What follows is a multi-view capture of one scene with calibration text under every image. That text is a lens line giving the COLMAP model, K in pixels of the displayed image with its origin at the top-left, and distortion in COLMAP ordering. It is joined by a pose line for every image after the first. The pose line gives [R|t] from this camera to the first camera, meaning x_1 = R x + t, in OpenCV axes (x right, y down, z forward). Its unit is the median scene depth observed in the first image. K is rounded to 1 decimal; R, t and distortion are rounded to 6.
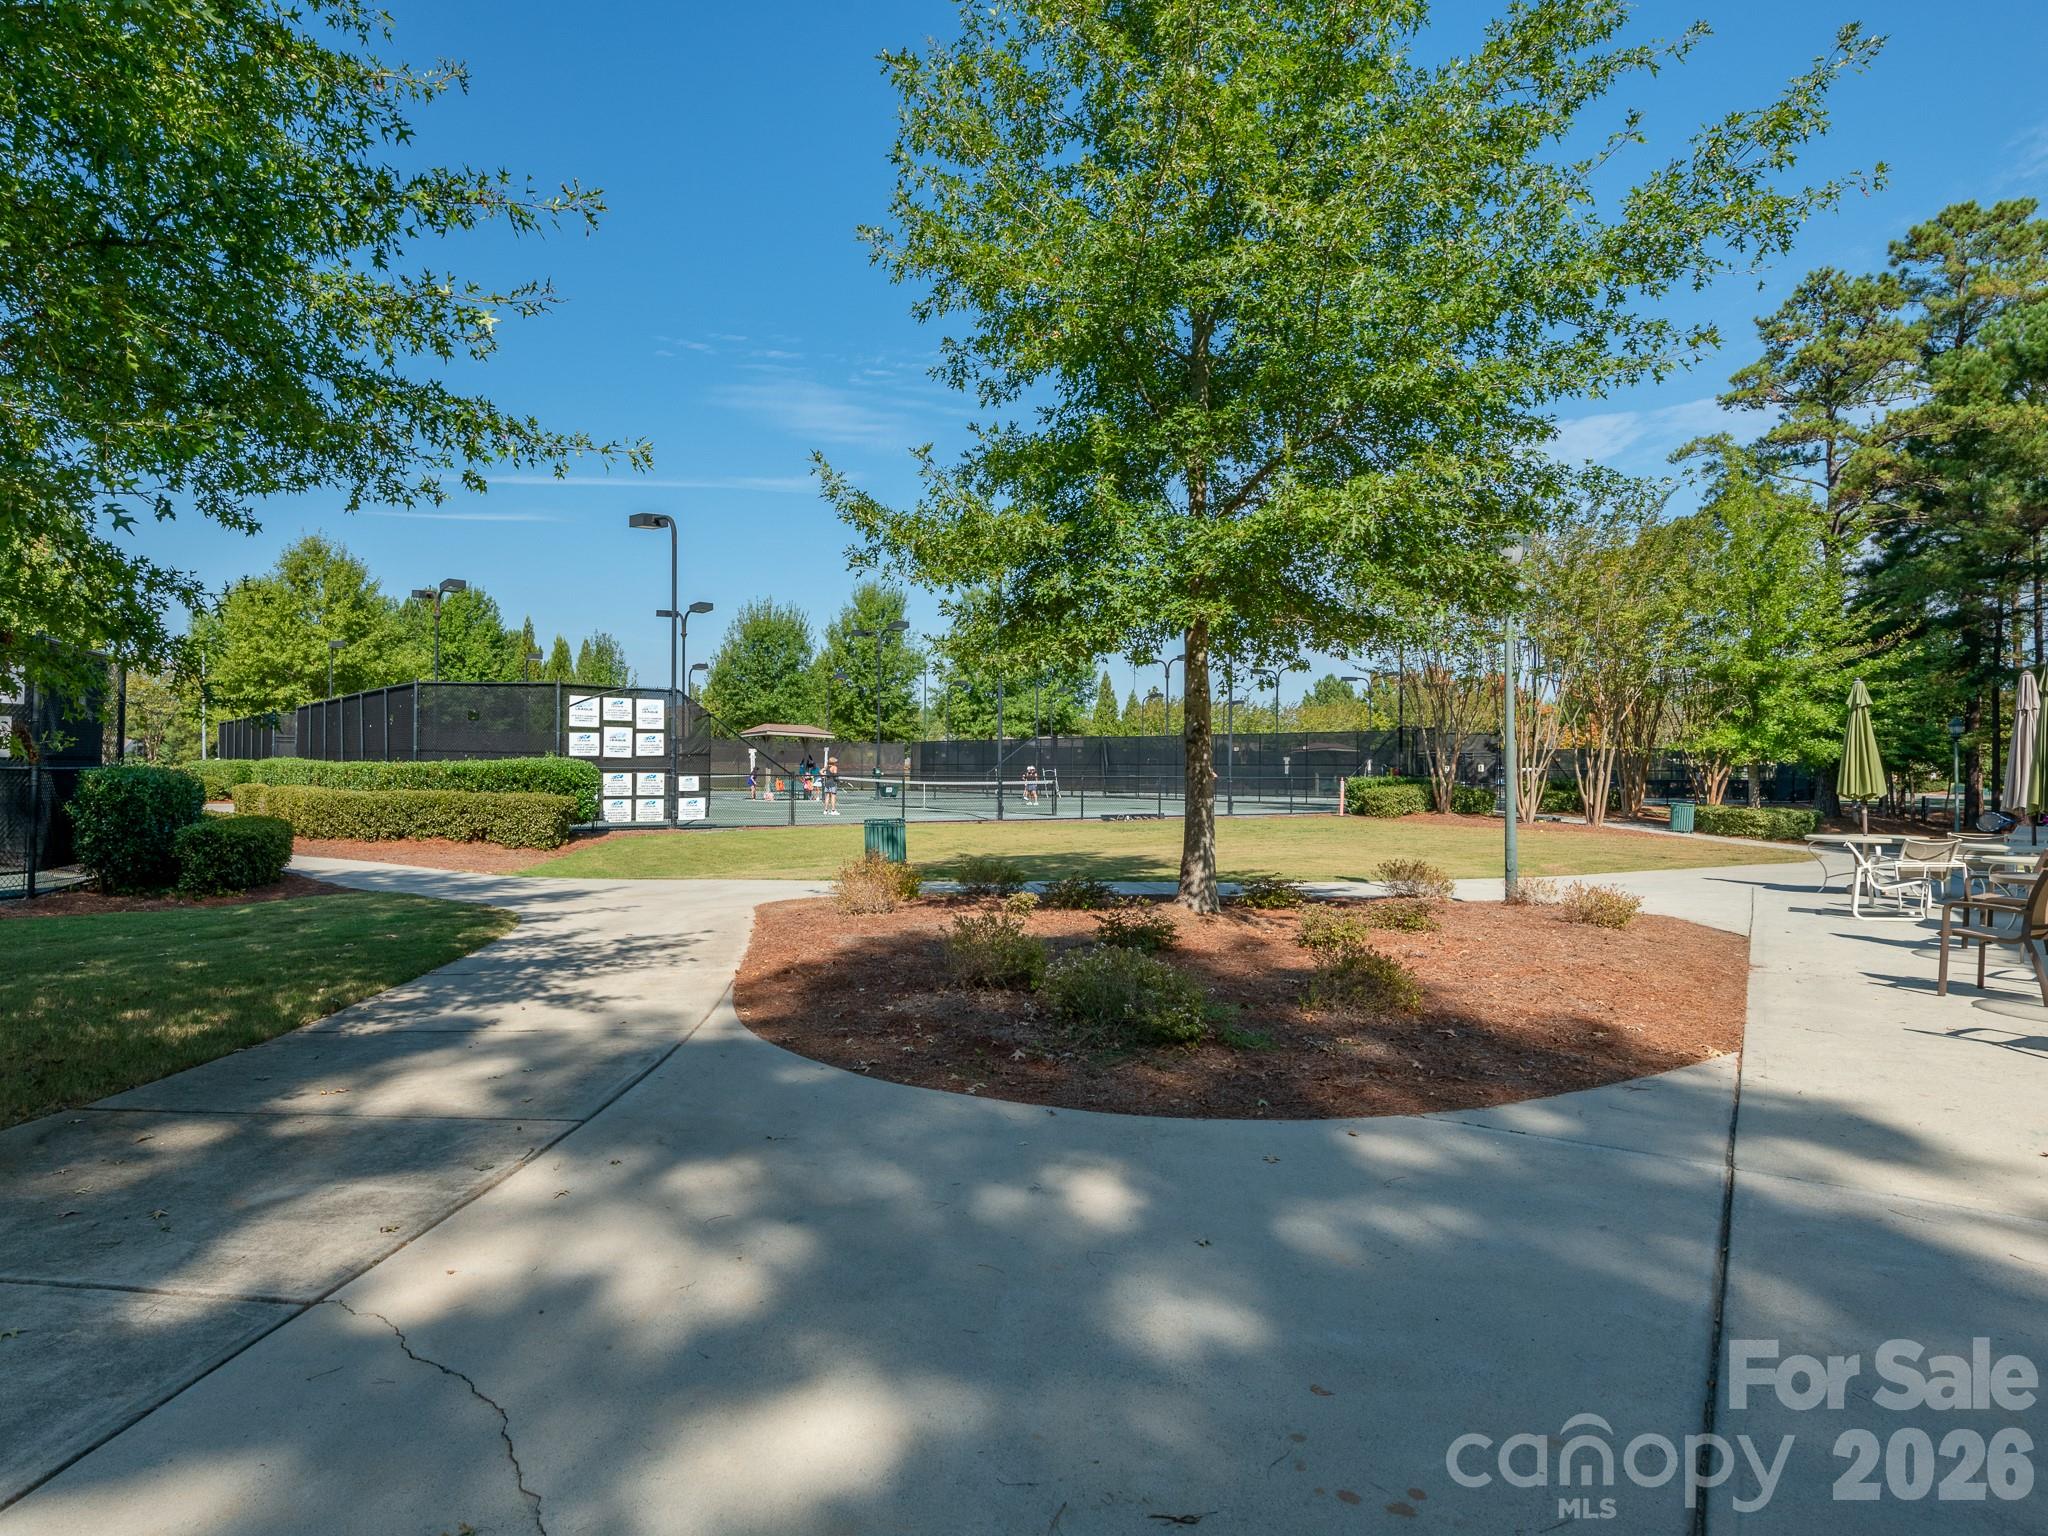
lens RADIAL K [[1138.0, 0, 1024.0], [0, 1138.0, 768.0], [0, 0, 1]] dist [-0.000340, -0.001601]
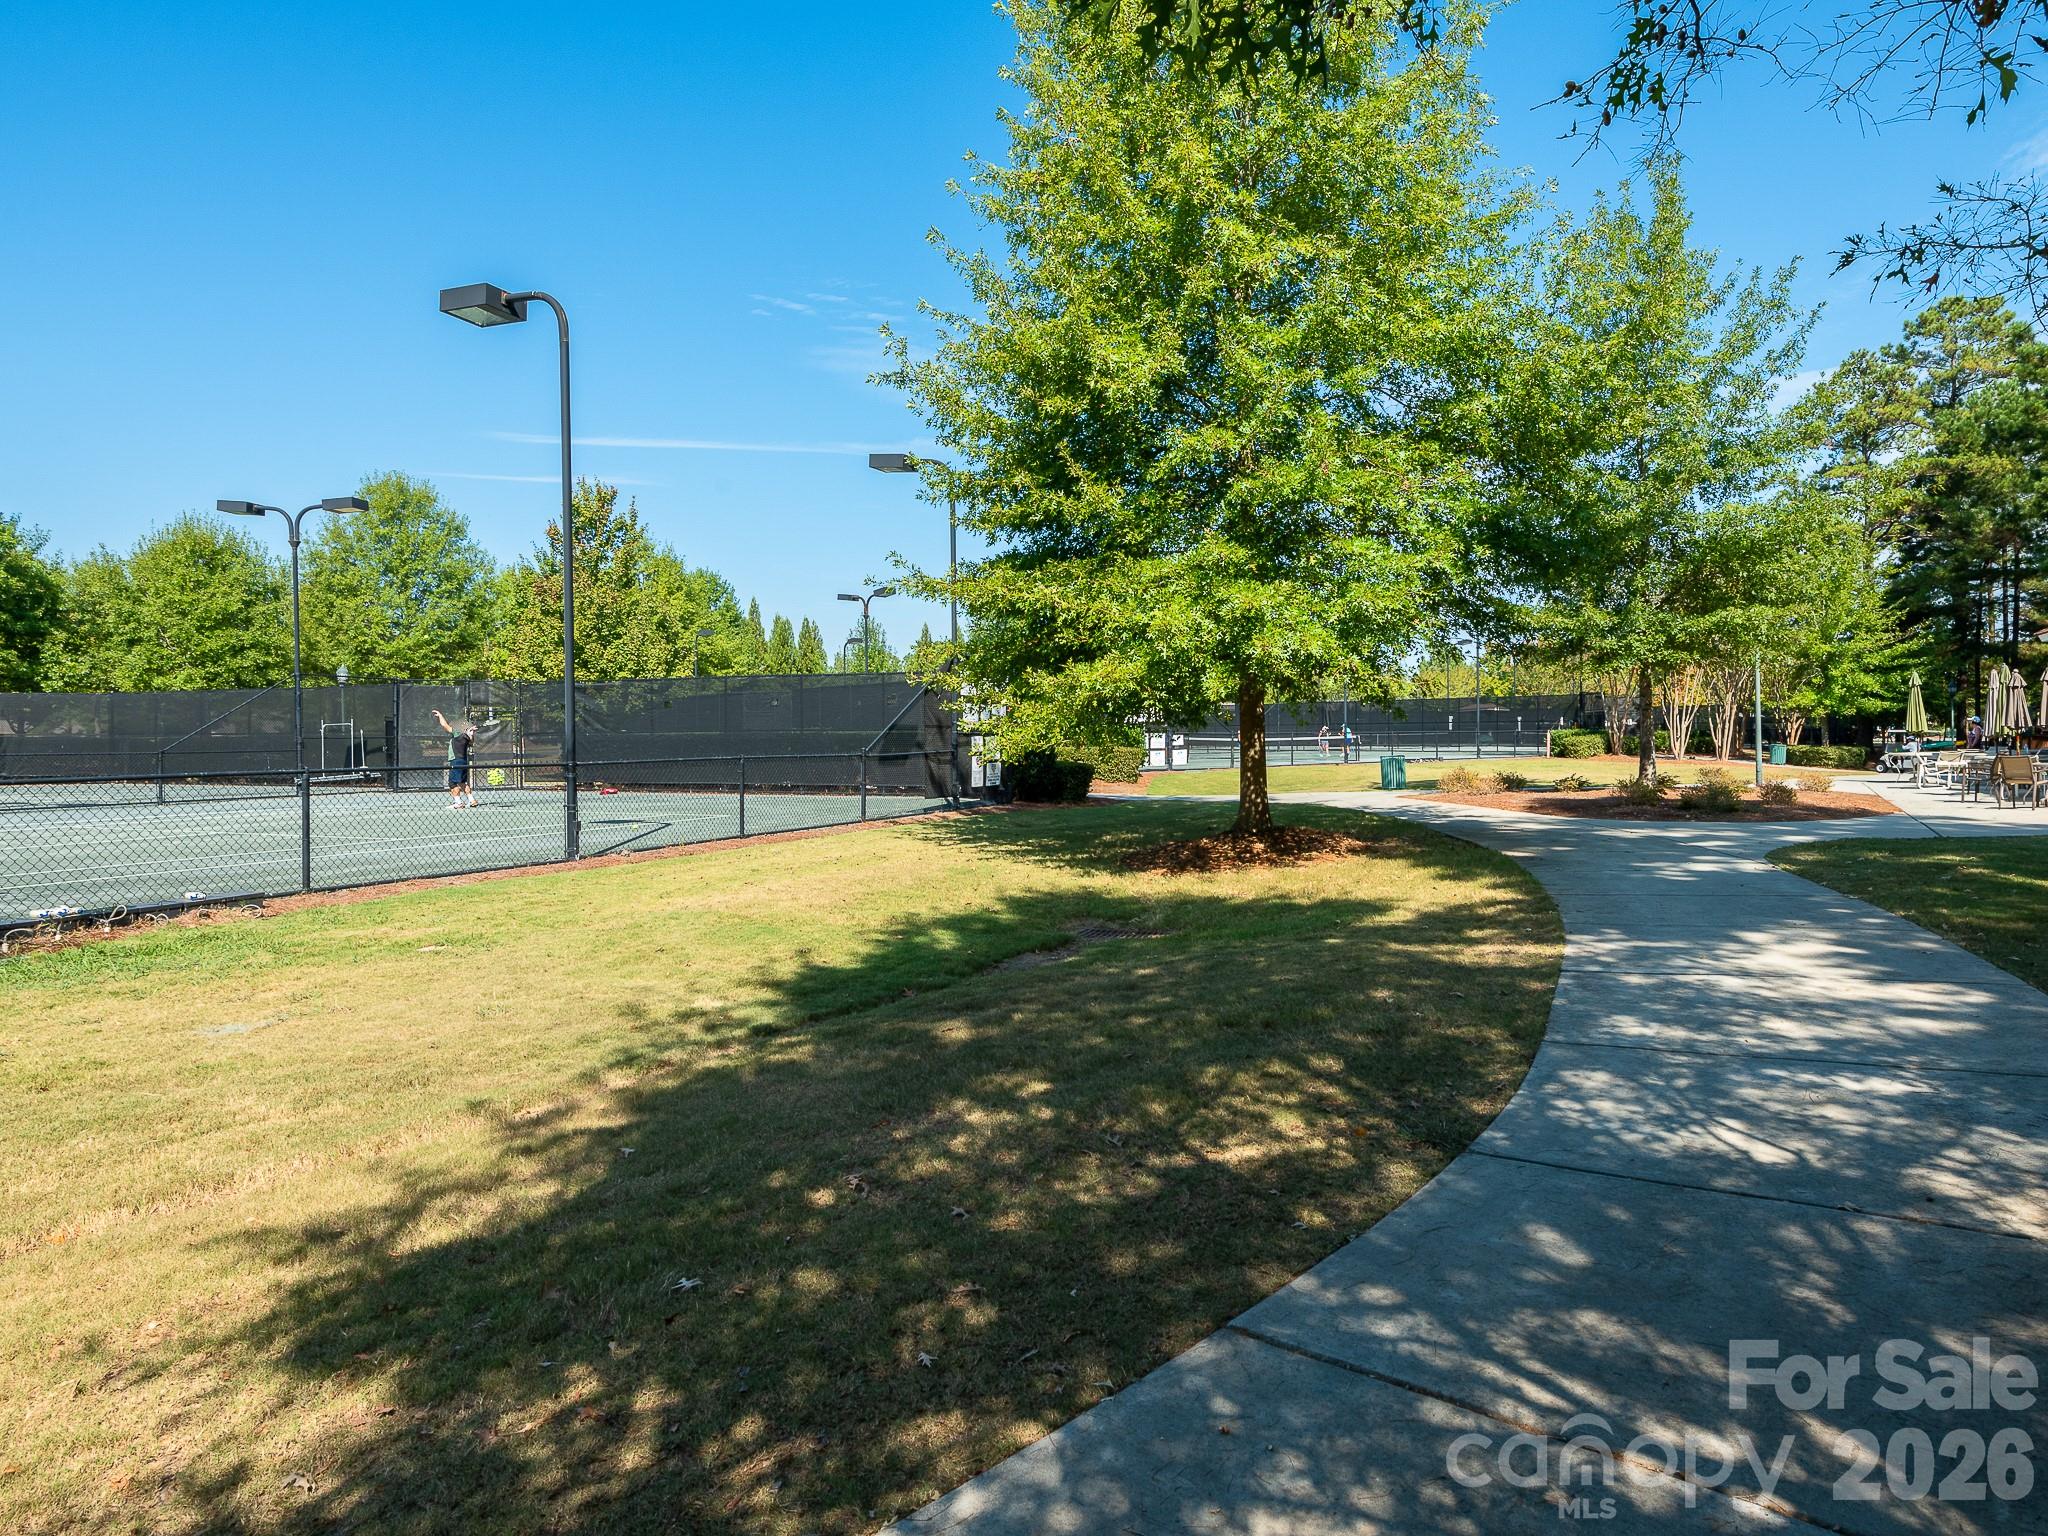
lens RADIAL K [[1434.0, 0, 1024.0], [0, 1434.0, 768.0], [0, 0, 1]] dist [-0.003926, -0.001116]
pose [[0.992375, -0.019666, 0.121675, -0.521938], [0.016646, 0.999529, 0.025786, -0.001181], [-0.122125, -0.023564, 0.992235, -0.602428]]
